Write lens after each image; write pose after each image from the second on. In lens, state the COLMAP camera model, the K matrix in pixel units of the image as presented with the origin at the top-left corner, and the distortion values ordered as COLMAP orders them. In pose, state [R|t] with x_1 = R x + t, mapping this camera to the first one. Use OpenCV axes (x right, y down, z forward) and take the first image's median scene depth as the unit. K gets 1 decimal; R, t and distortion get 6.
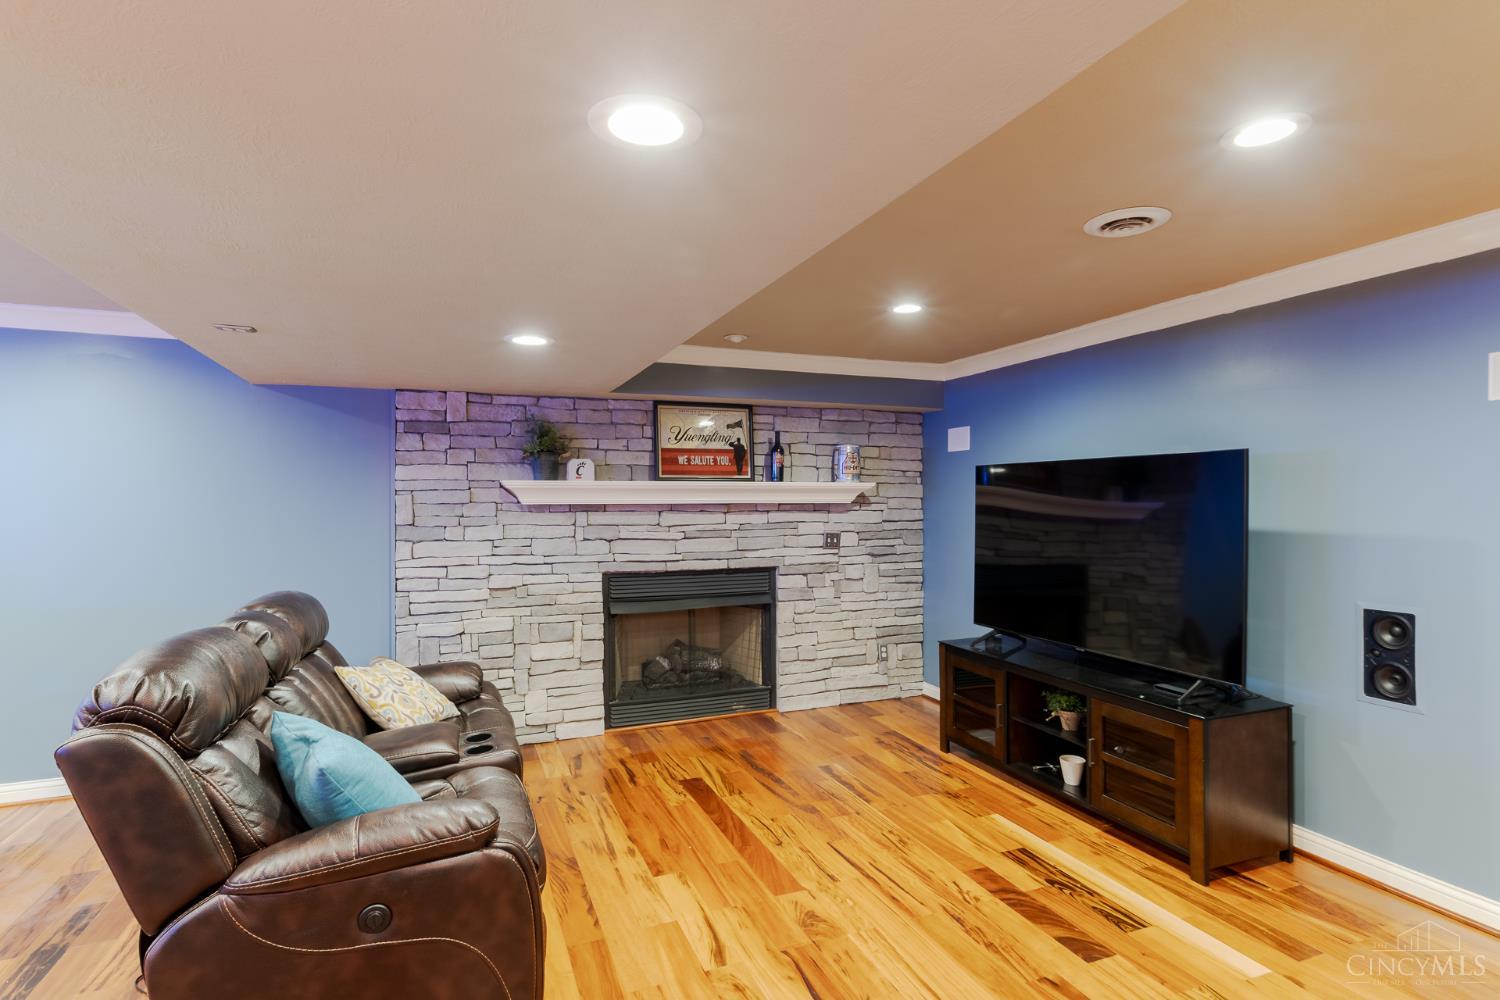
lens RADIAL K [[751.3, 0, 750.6], [0, 751.3, 500.3], [0, 0, 1]] dist [0.000489, 0.002844]
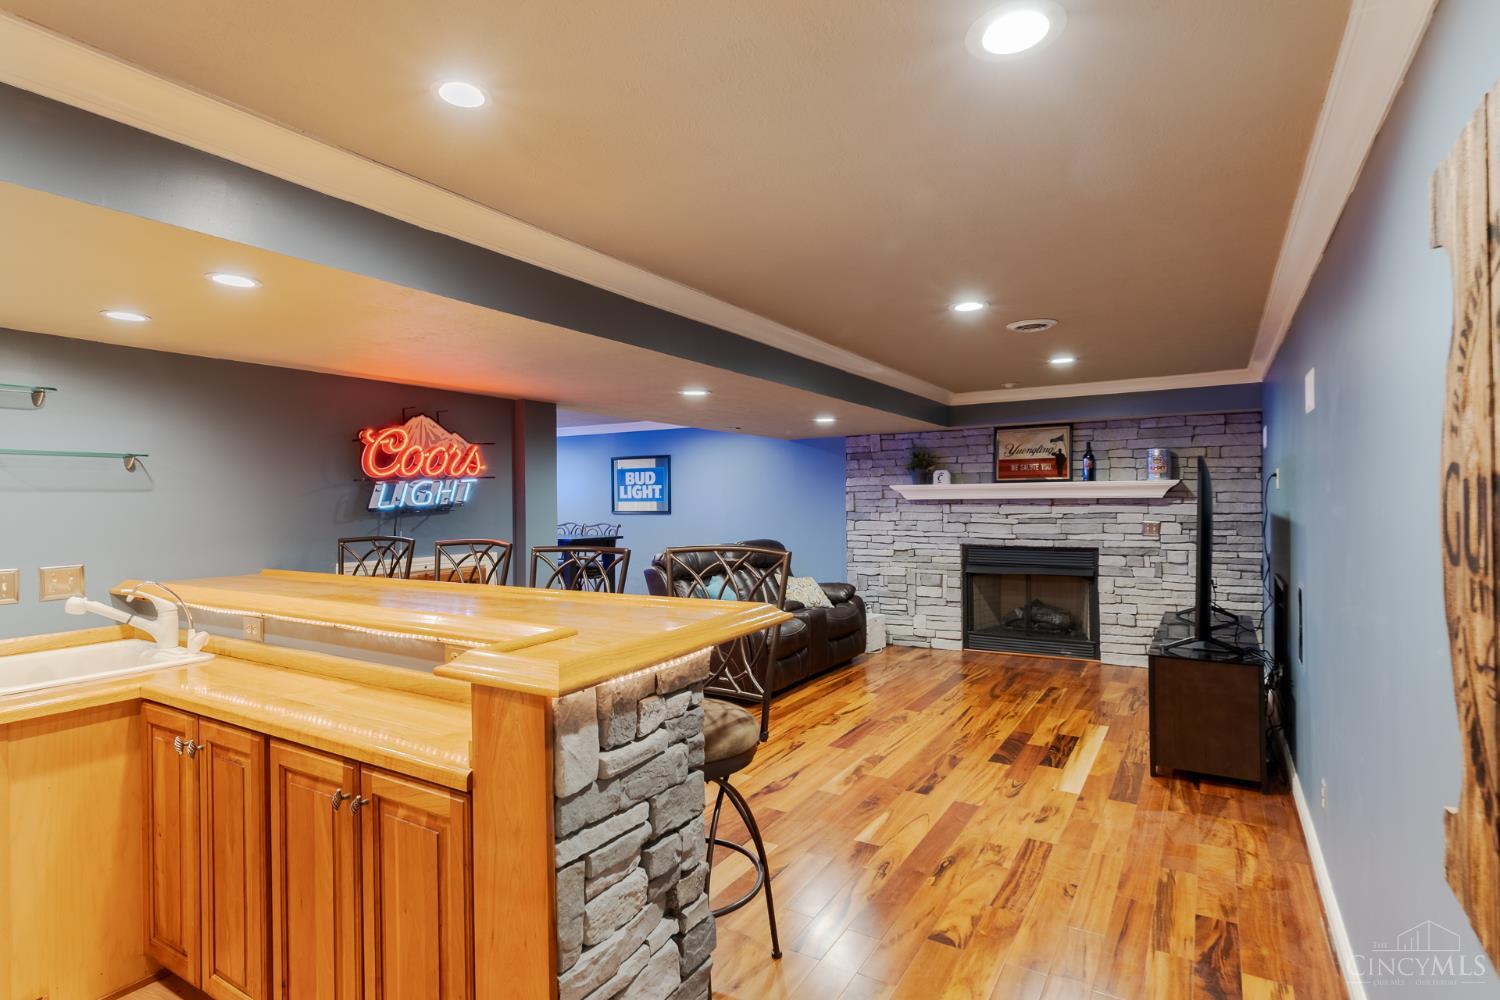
lens RADIAL K [[751.3, 0, 756.0], [0, 751.3, 498.9], [0, 0, 1]] dist [0.000489, 0.002844]
pose [[0.600151, -0.003431, -0.799880, 0.794119], [0.008130, 0.999965, 0.001810, -0.001611], [0.799846, -0.007589, 0.600158, -0.248197]]
